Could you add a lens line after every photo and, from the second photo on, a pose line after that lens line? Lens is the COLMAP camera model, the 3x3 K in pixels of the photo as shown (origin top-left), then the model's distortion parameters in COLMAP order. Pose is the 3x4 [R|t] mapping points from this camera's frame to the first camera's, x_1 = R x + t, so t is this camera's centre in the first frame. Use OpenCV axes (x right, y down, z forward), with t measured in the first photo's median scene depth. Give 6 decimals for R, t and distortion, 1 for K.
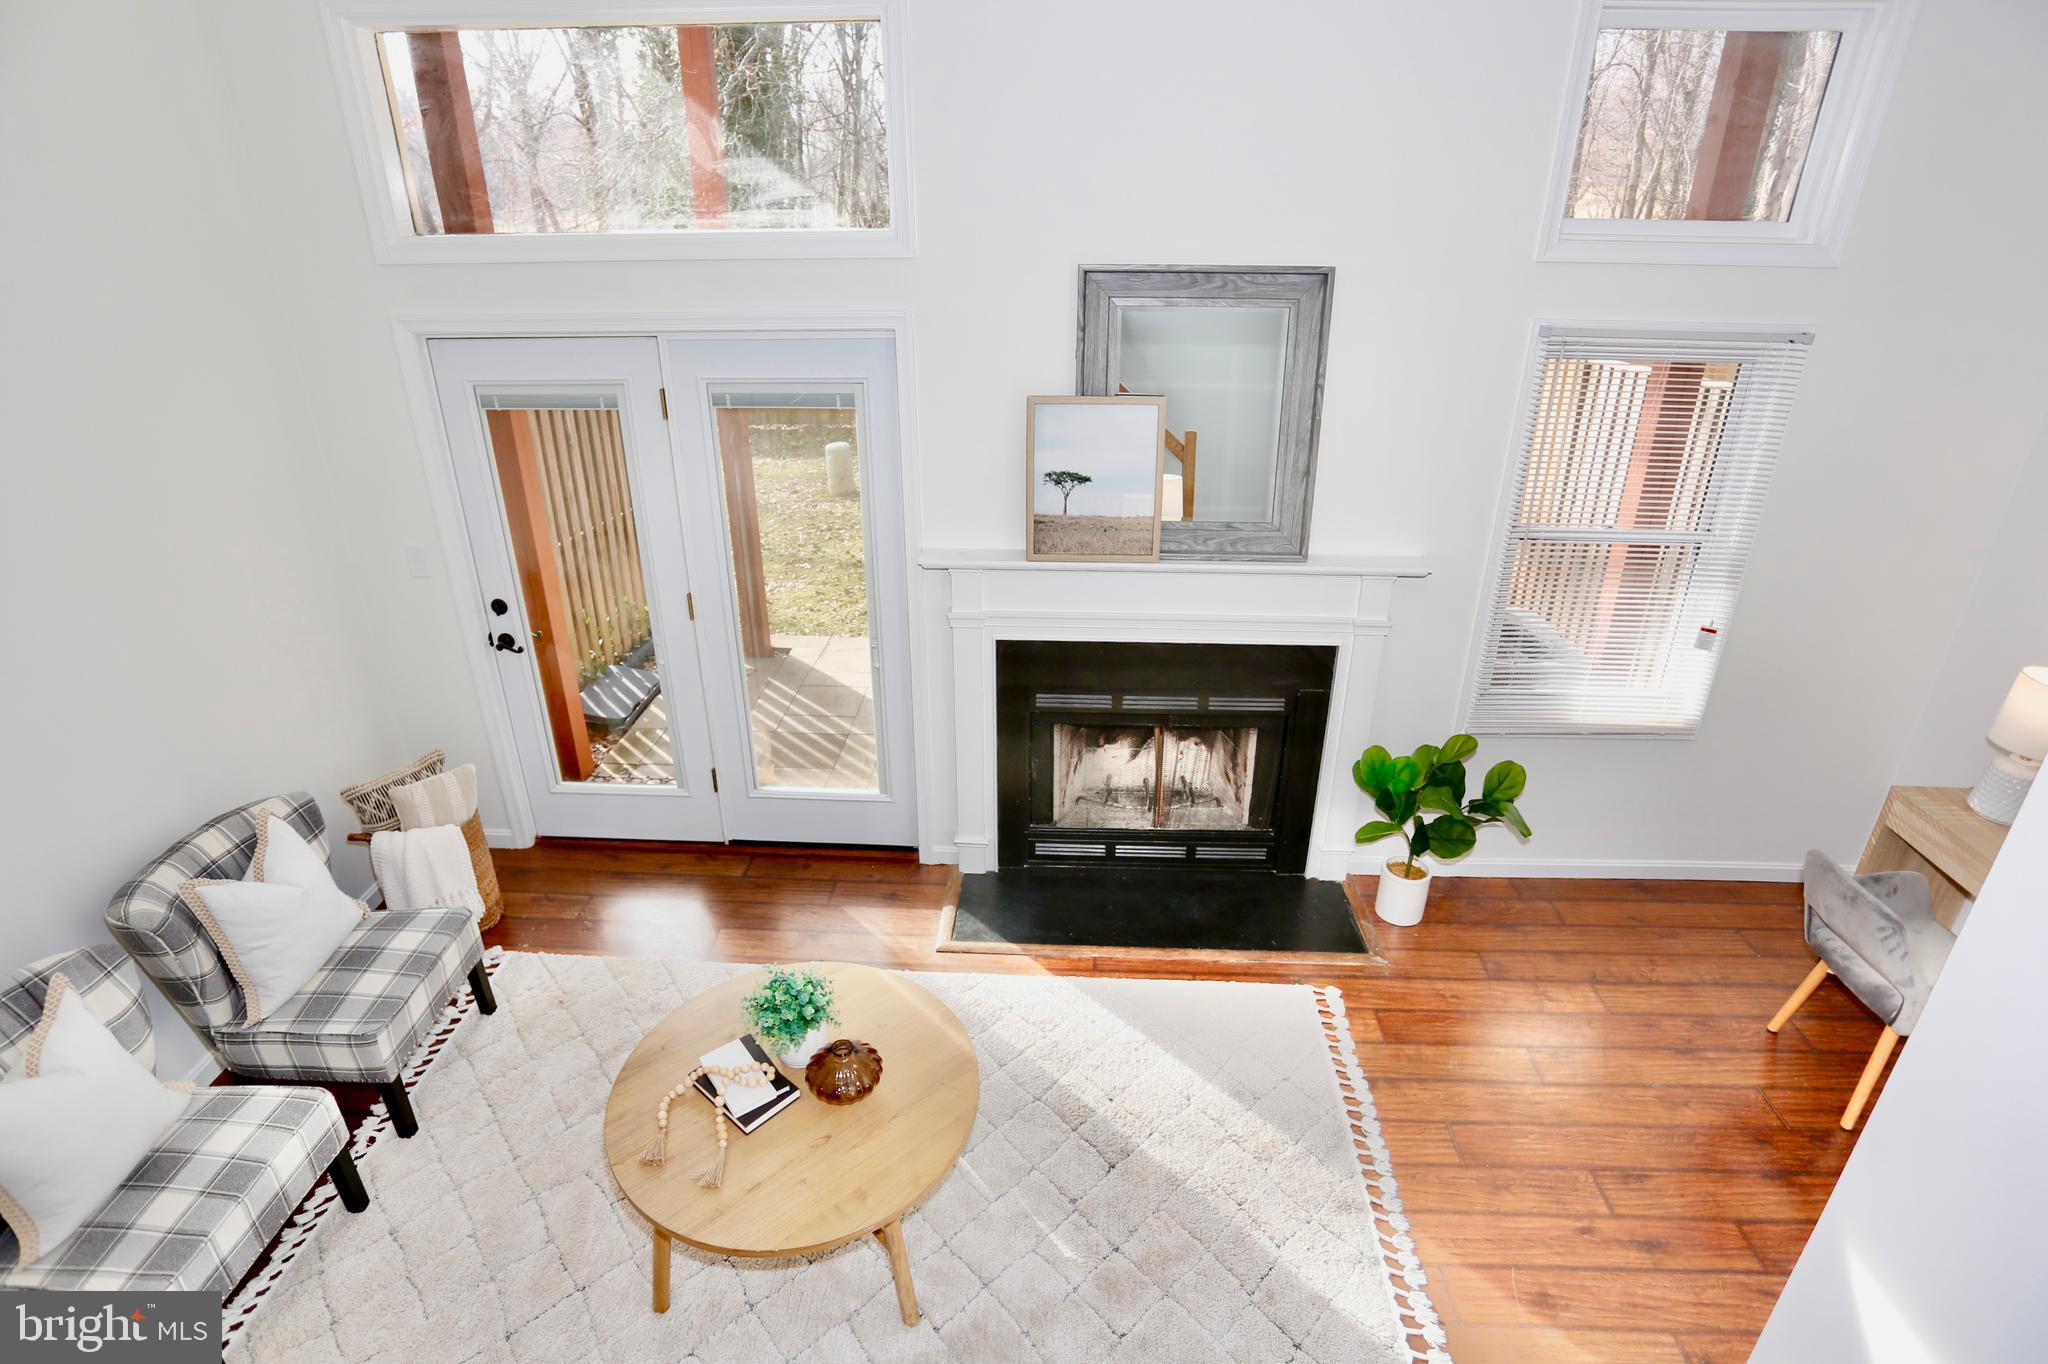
lens RADIAL K [[1024.7, 0, 991.6], [0, 1024.7, 662.2], [0, 0, 1]] dist [-0.034753, 0.000622]
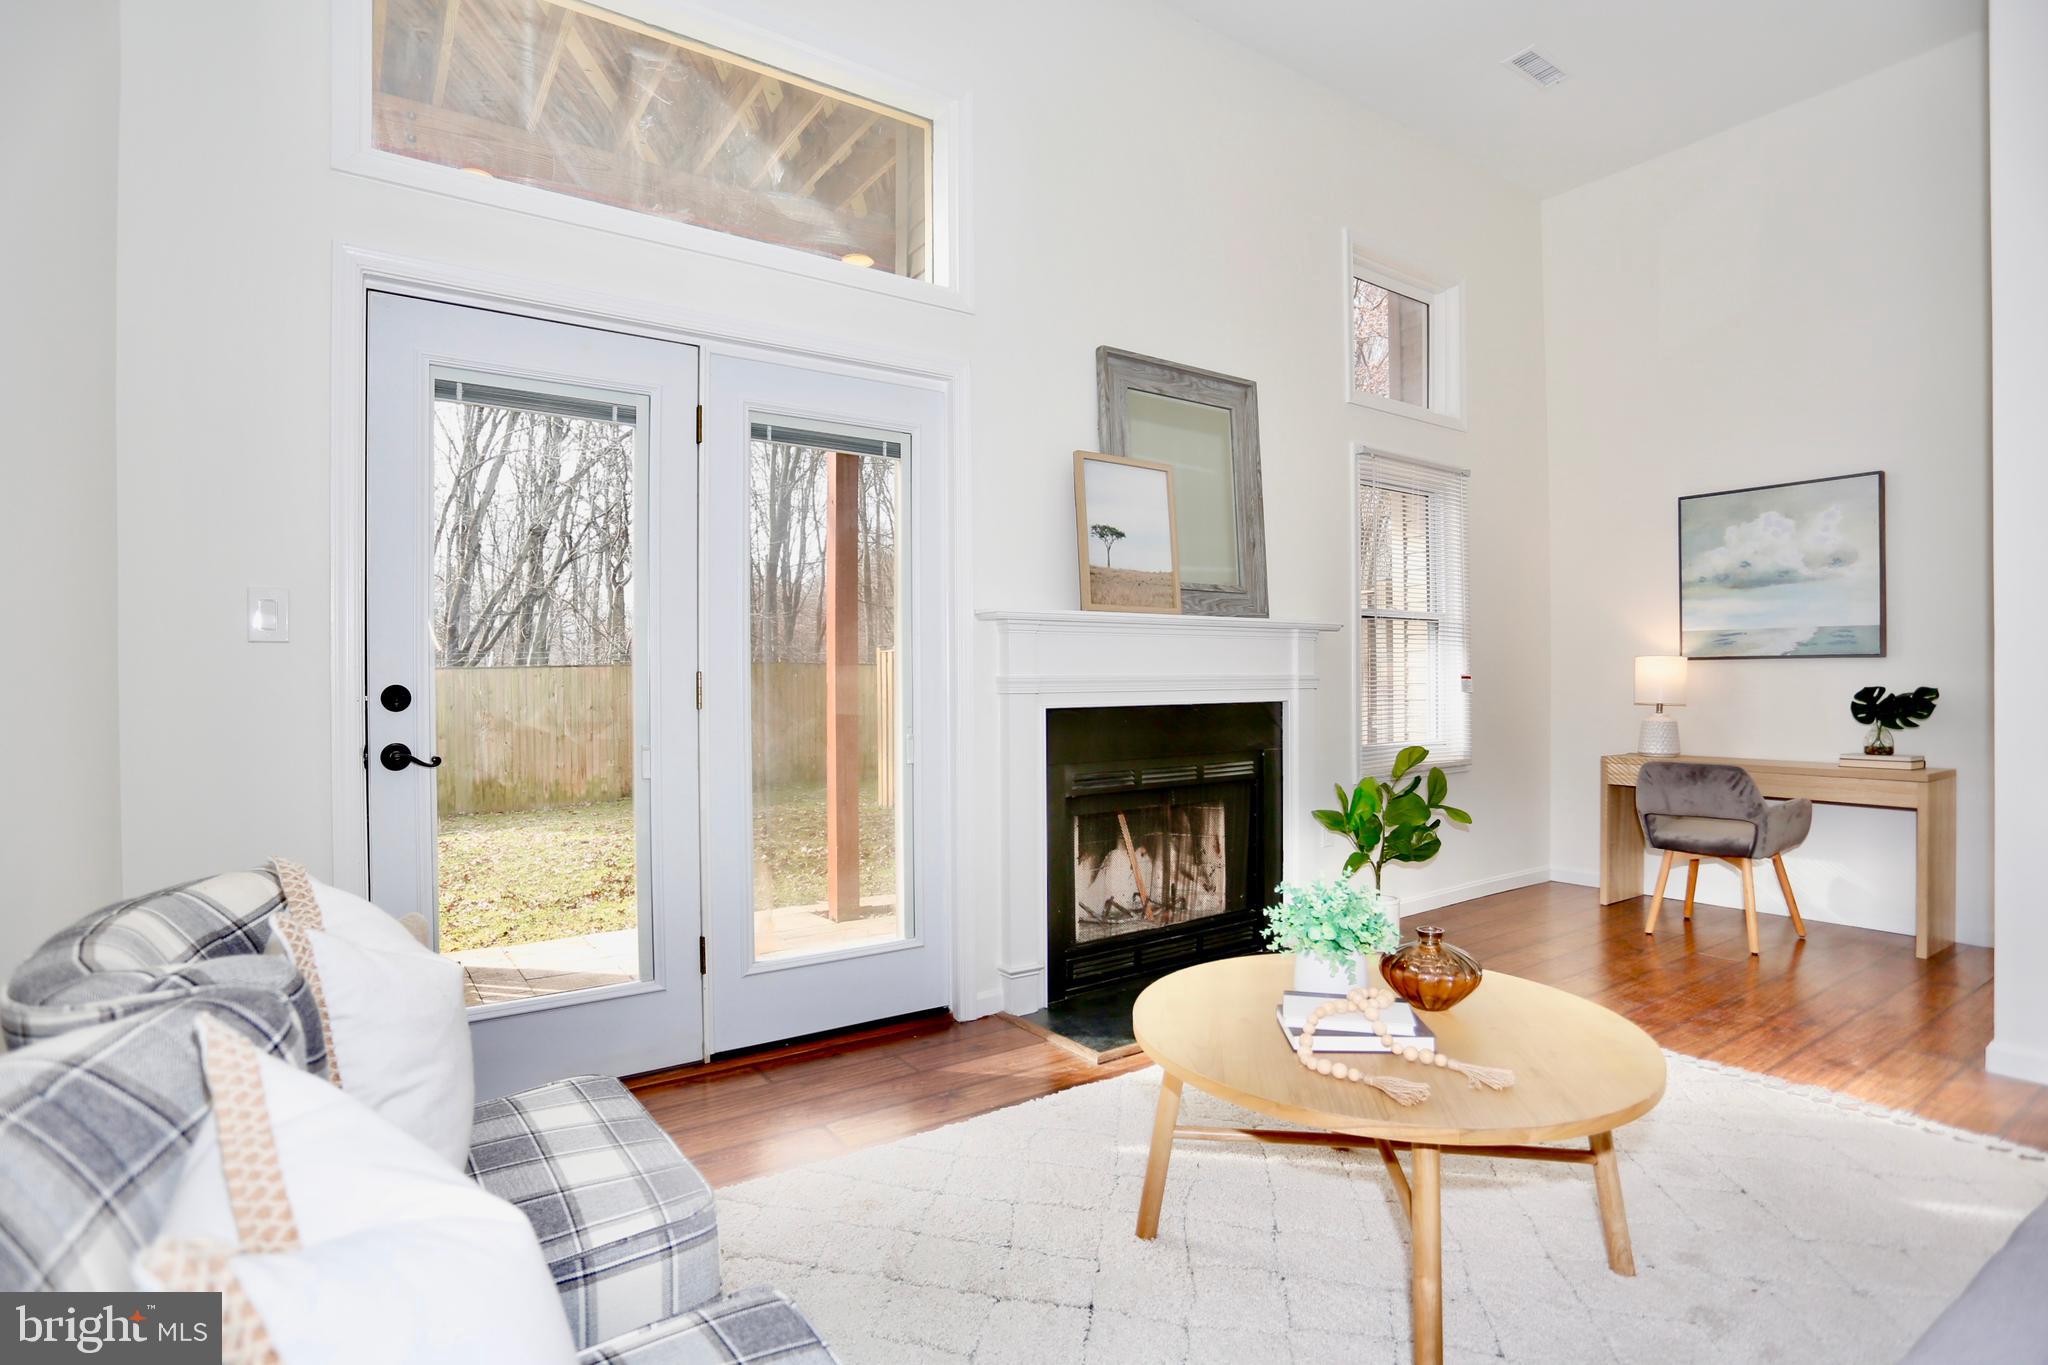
lens RADIAL K [[1024.7, 0, 991.6], [0, 1024.7, 662.7], [0, 0, 1]] dist [-0.034753, 0.000622]
pose [[0.792446, 0.010489, 0.609851, -0.634177], [0.247700, 0.908157, -0.337484, 0.255358], [-0.557381, 0.418498, 0.717068, 0.361413]]
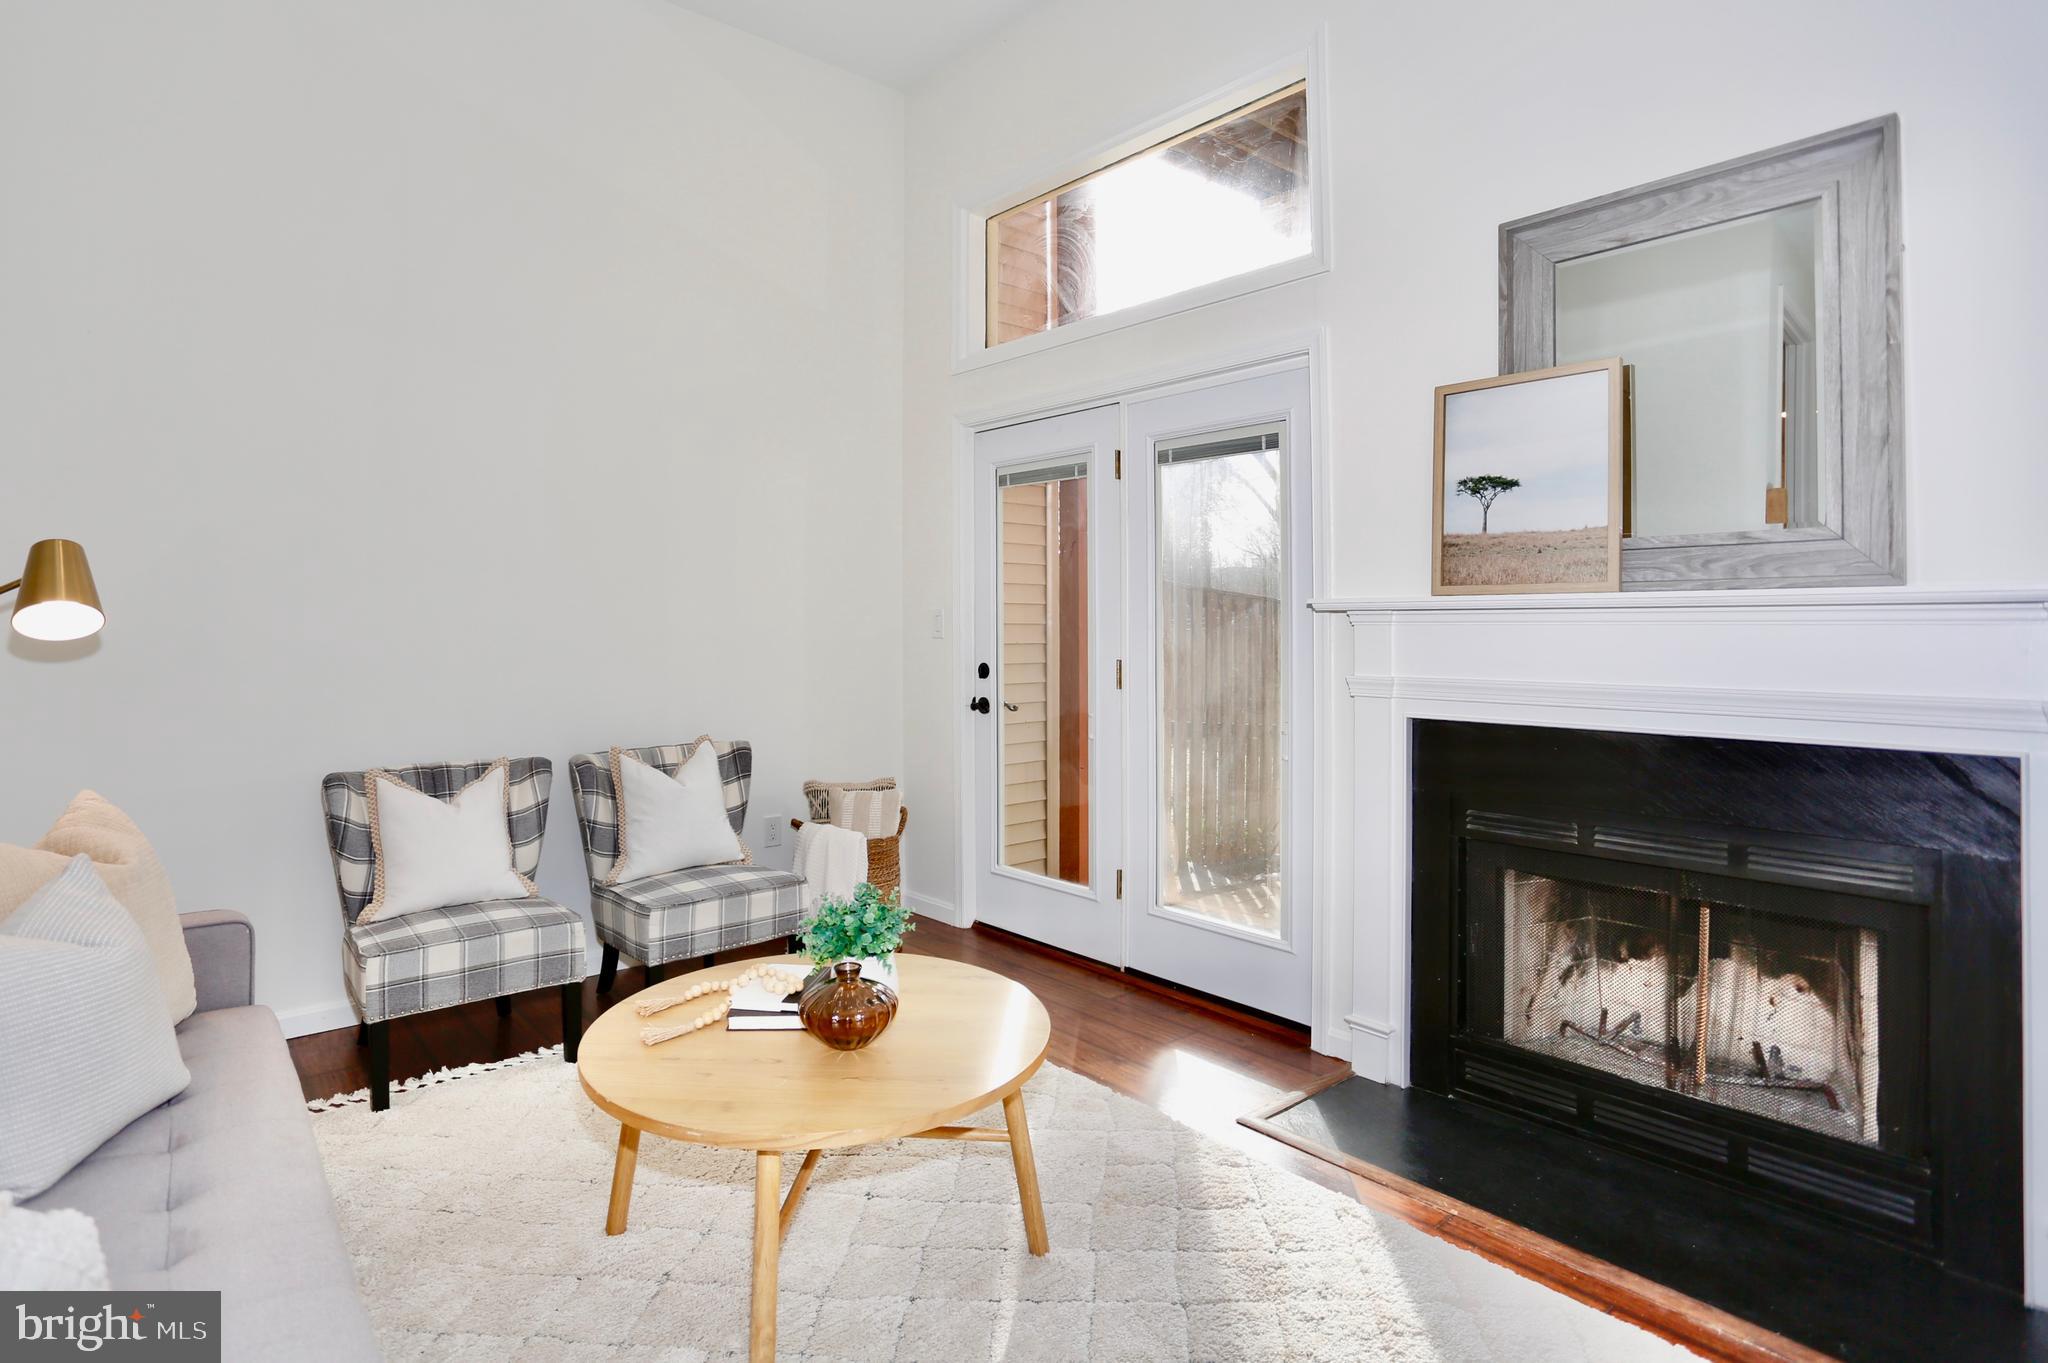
lens RADIAL K [[1028.0, 0, 1027.0], [0, 1028.0, 622.2], [0, 0, 1]] dist [-0.058969, 0.032578]
pose [[0.714250, 0.005874, -0.699866, 0.345556], [-0.290536, 0.912225, -0.288852, 0.221458], [0.636738, 0.409648, 0.653263, 0.323486]]
